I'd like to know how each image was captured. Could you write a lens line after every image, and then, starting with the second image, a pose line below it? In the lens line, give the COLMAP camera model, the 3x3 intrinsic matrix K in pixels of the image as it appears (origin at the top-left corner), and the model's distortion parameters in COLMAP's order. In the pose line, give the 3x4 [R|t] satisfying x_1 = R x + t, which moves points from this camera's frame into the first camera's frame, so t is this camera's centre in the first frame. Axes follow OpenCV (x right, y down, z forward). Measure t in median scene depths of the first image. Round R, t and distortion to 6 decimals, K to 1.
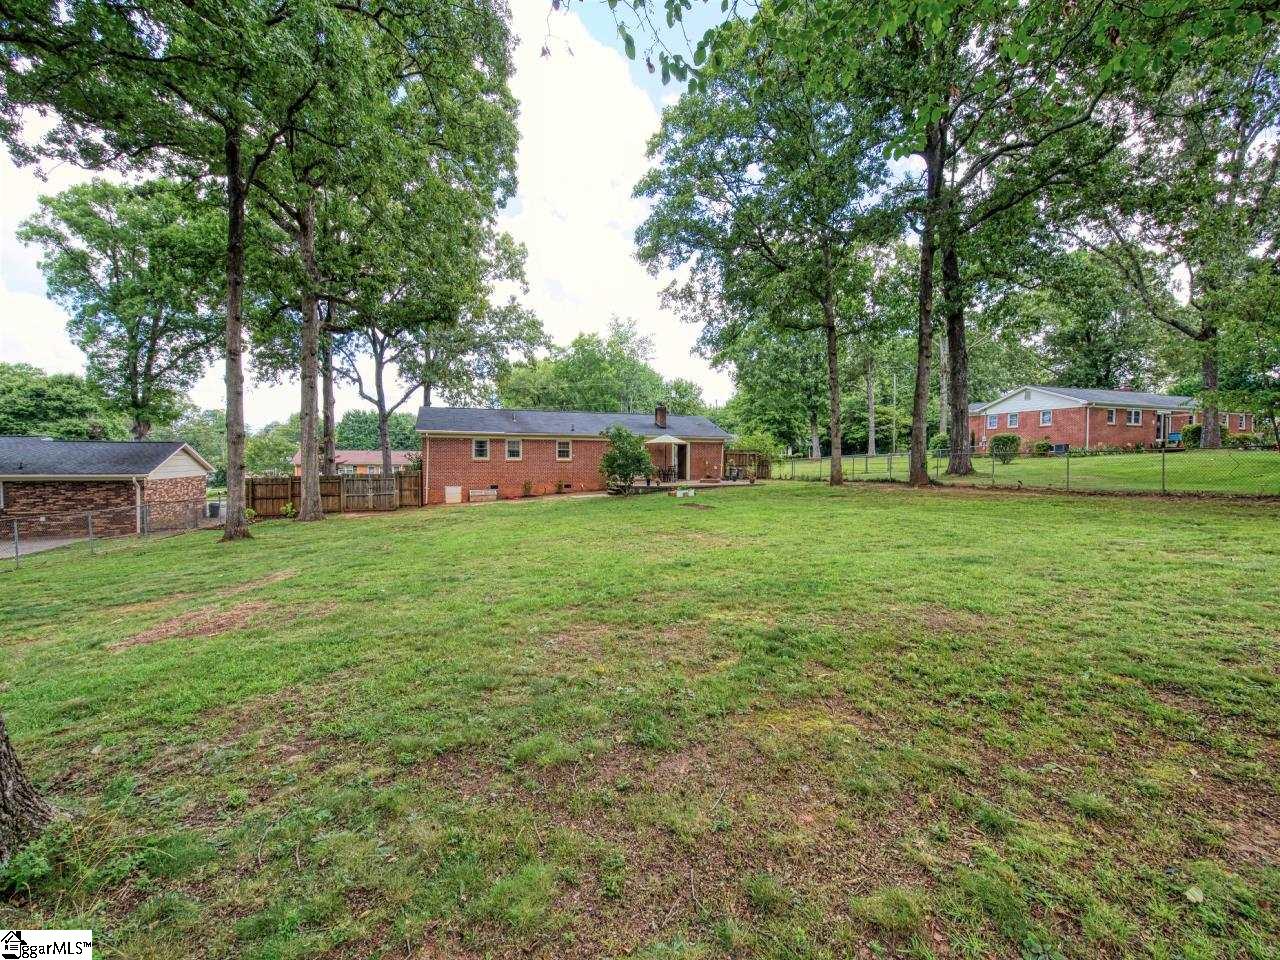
lens RADIAL K [[553.4, 0, 644.7], [0, 553.4, 481.4], [0, 0, 1]] dist [0.005621, -0.003265]
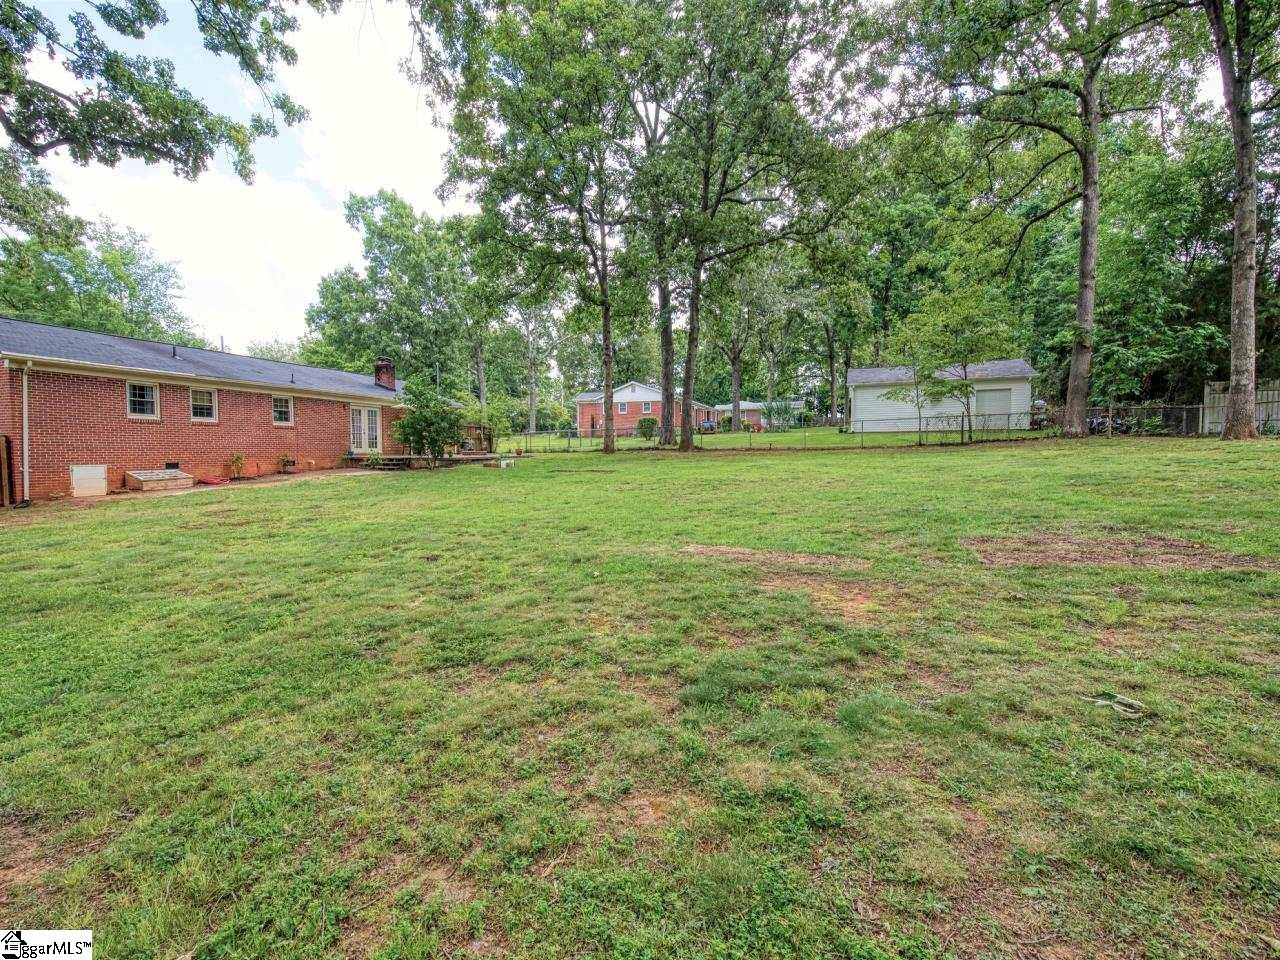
lens RADIAL K [[553.4, 0, 644.7], [0, 553.4, 481.4], [0, 0, 1]] dist [0.005621, -0.003265]
pose [[0.635236, -0.048011, 0.770825, -0.422018], [0.035887, 0.998823, 0.032637, 0.026482], [-0.771484, 0.006930, 0.636211, 0.238406]]
